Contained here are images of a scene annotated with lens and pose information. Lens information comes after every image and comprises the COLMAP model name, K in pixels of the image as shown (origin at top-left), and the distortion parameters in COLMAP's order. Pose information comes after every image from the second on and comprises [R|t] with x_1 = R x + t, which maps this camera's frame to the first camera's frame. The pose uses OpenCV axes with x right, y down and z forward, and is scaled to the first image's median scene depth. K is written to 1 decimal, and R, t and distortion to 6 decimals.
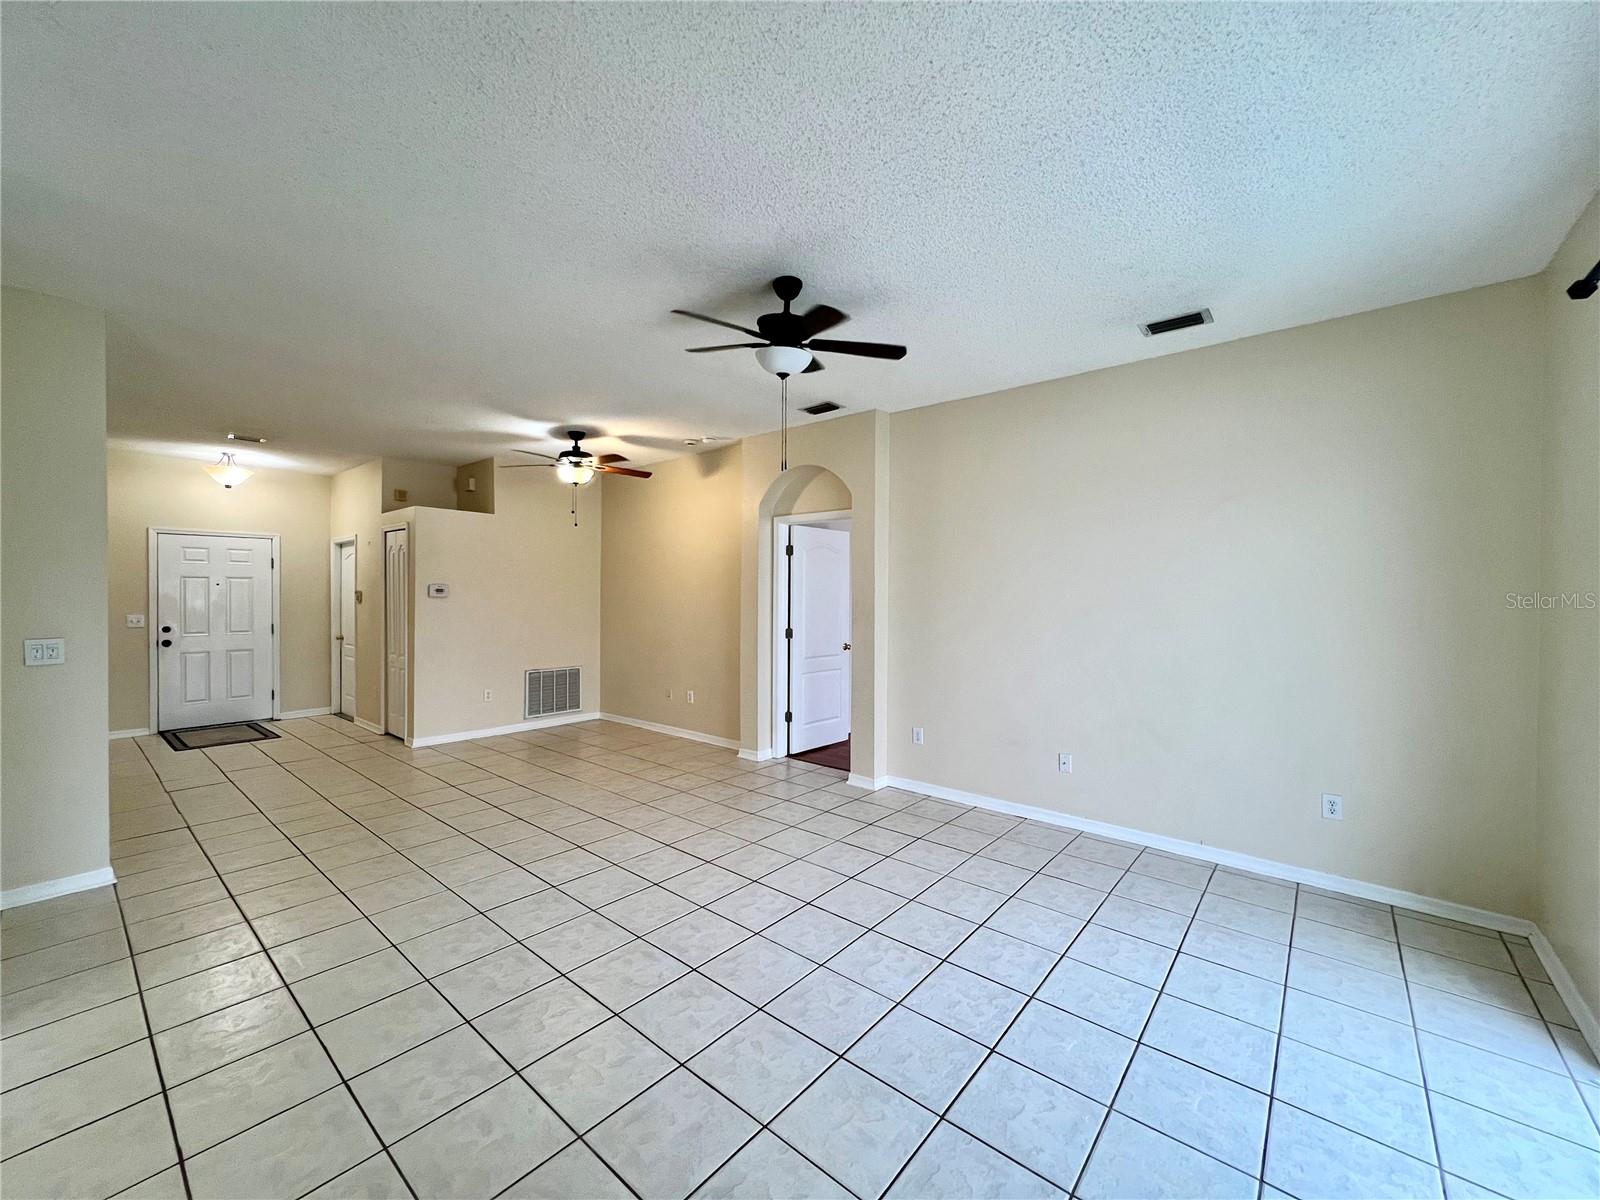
lens RADIAL K [[636.4, 0, 795.4], [0, 636.4, 597.7], [0, 0, 1]] dist [0.001813, -0.000130]
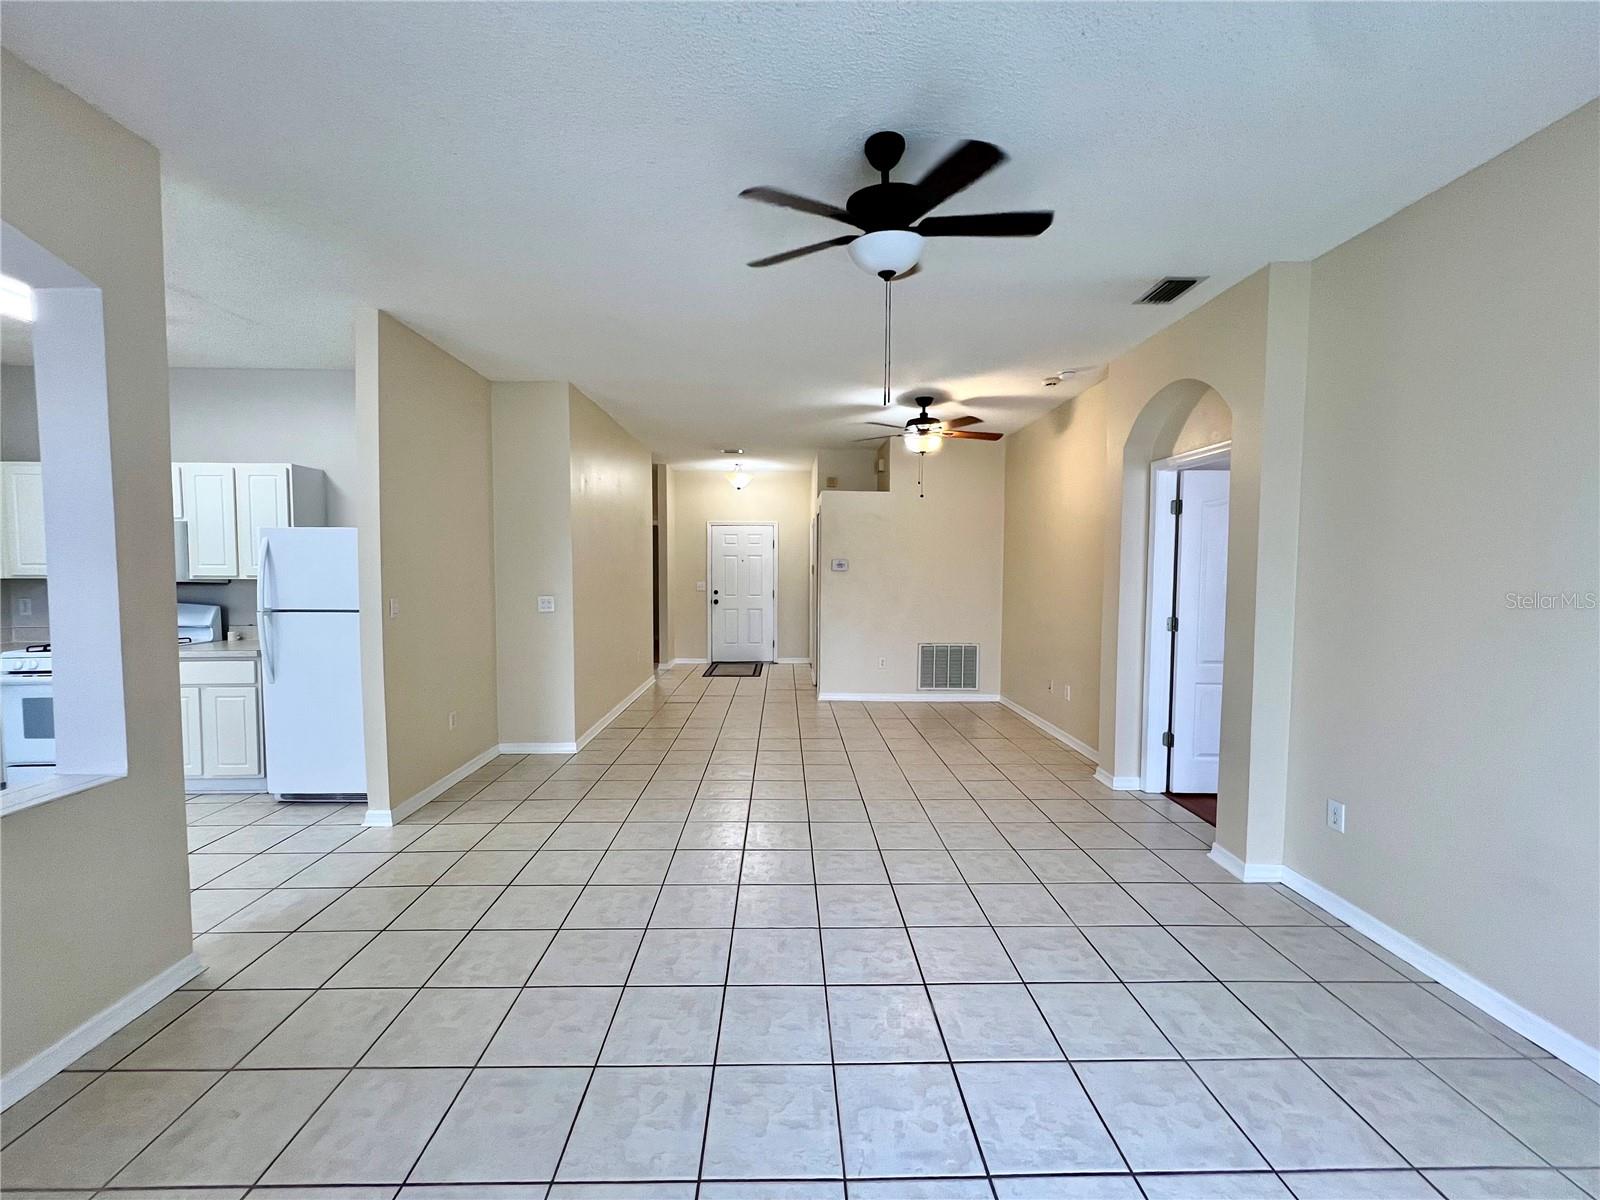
lens RADIAL K [[636.4, 0, 795.4], [0, 636.4, 597.7], [0, 0, 1]] dist [0.001813, -0.000130]
pose [[0.661828, 0.036781, -0.748753, 0.245777], [-0.005475, 0.999006, 0.044234, -0.002770], [0.749636, -0.025176, 0.661371, 0.214101]]
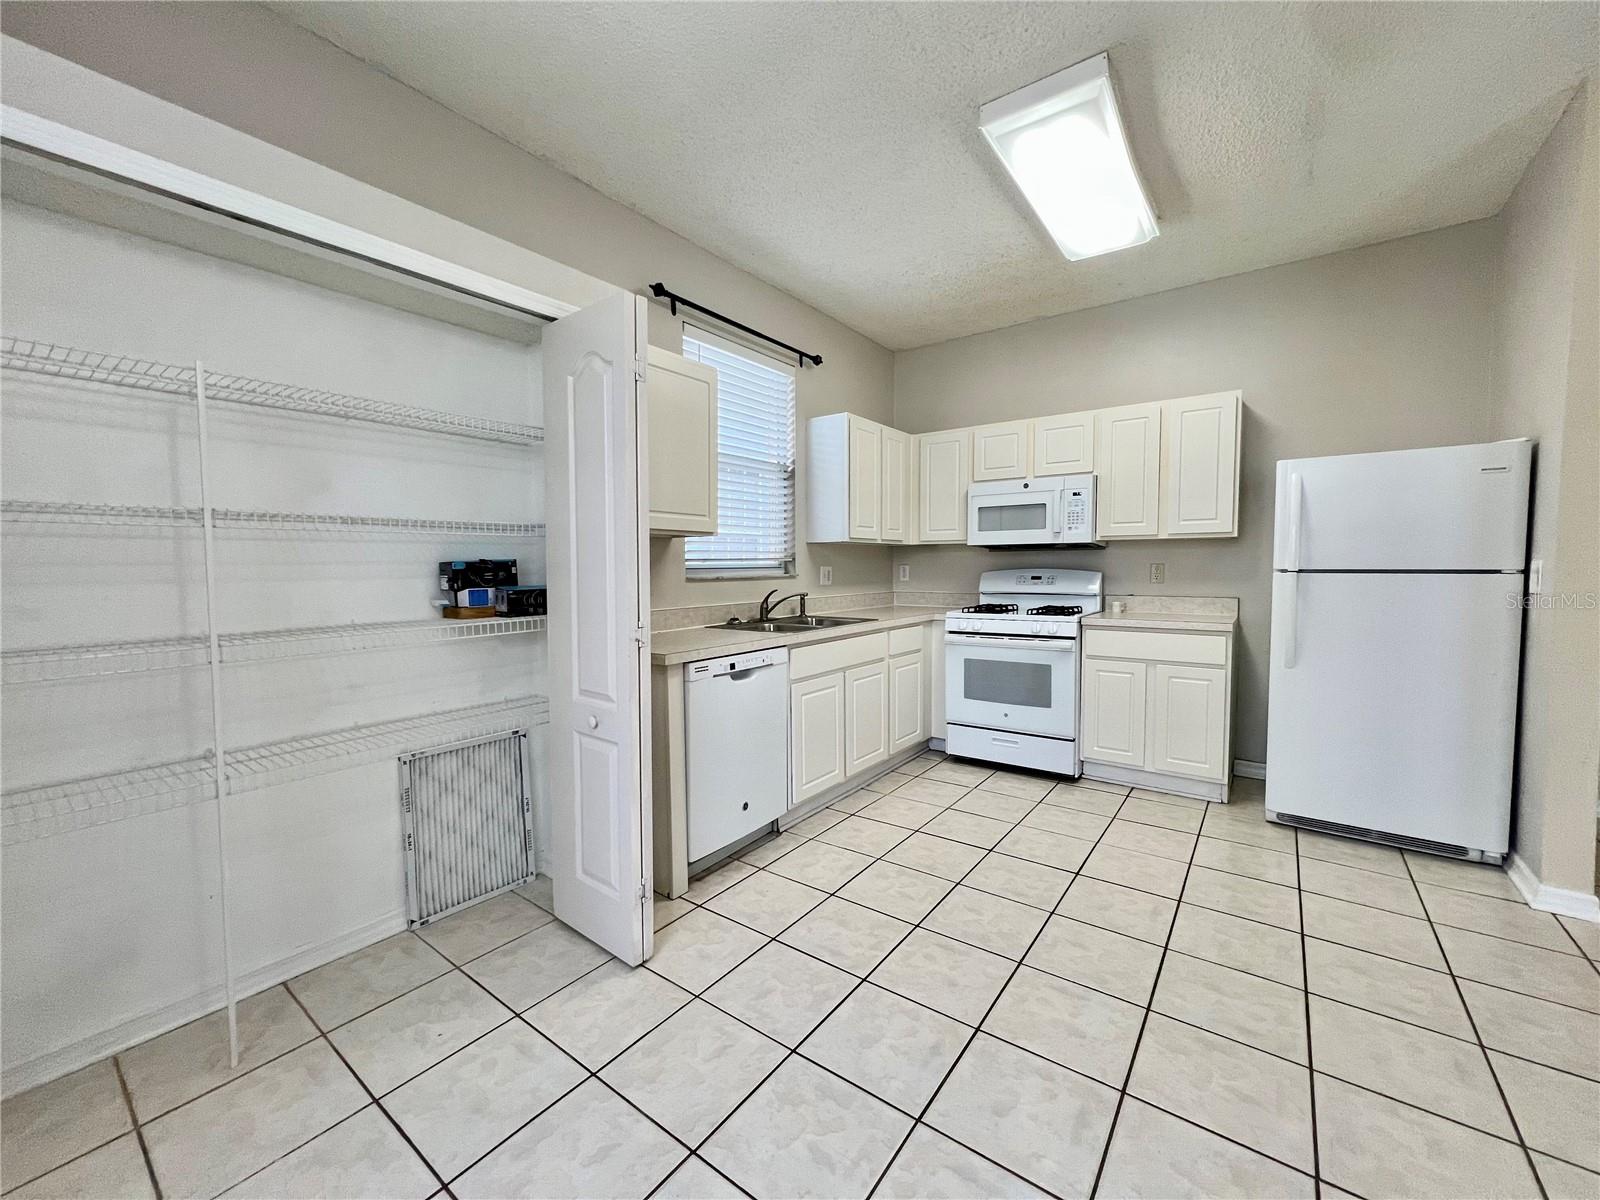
lens RADIAL K [[639.5, 0, 795.0], [0, 639.5, 597.1], [0, 0, 1]] dist [0.002228, 0.000195]
pose [[0.057569, 0.049963, -0.997091, -0.136411], [-0.002176, 0.998751, 0.049921, 0.039534], [0.998339, -0.000704, 0.057606, -0.180592]]
